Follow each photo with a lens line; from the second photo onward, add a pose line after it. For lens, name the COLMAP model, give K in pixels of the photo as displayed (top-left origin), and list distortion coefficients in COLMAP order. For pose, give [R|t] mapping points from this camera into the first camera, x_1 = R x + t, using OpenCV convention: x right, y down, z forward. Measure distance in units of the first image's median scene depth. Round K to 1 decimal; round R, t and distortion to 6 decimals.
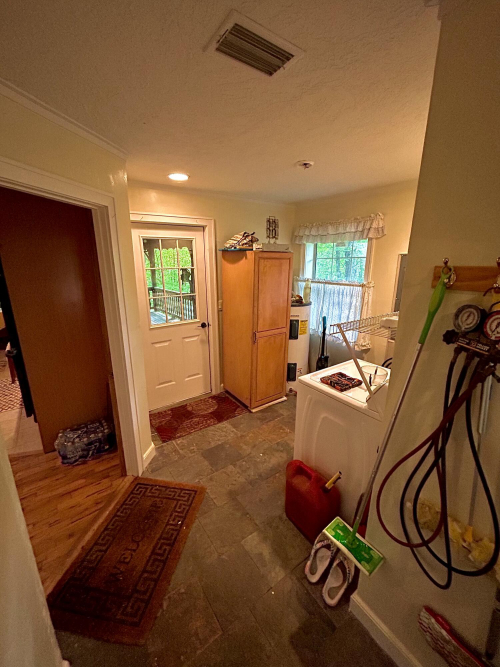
lens RADIAL K [[272.3, 0, 250.0], [0, 272.3, 333.5], [0, 0, 1]] dist [-0.000889, -0.000234]
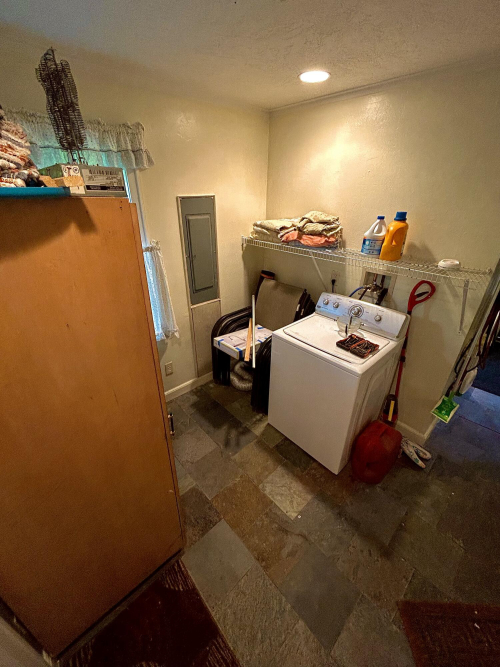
lens RADIAL K [[272.3, 0, 250.0], [0, 272.3, 333.5], [0, 0, 1]] dist [-0.000889, -0.000234]
pose [[-0.121509, -0.470101, 0.874209, -0.372655], [0.270120, 0.831834, 0.484859, -0.349913], [-0.955129, 0.295056, 0.025909, 1.109609]]
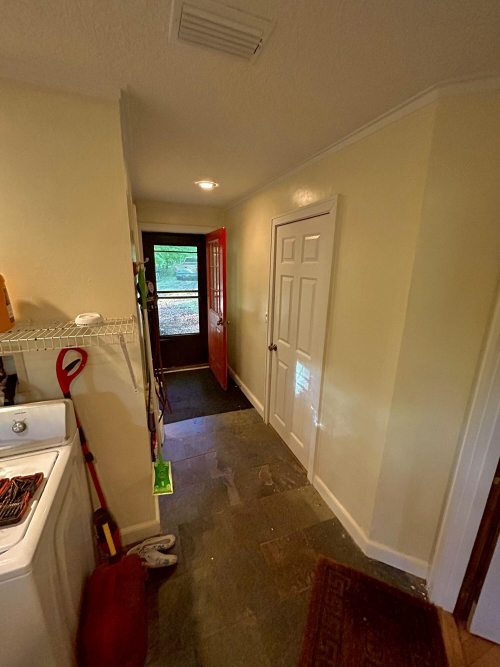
lens RADIAL K [[272.3, 0, 250.0], [0, 272.3, 333.5], [0, 0, 1]] dist [-0.000889, -0.000234]
pose [[-0.966148, -0.091415, 0.241249, -0.160805], [0.046082, 0.858929, 0.510016, -0.246942], [-0.253839, 0.503868, -0.825640, 0.948633]]
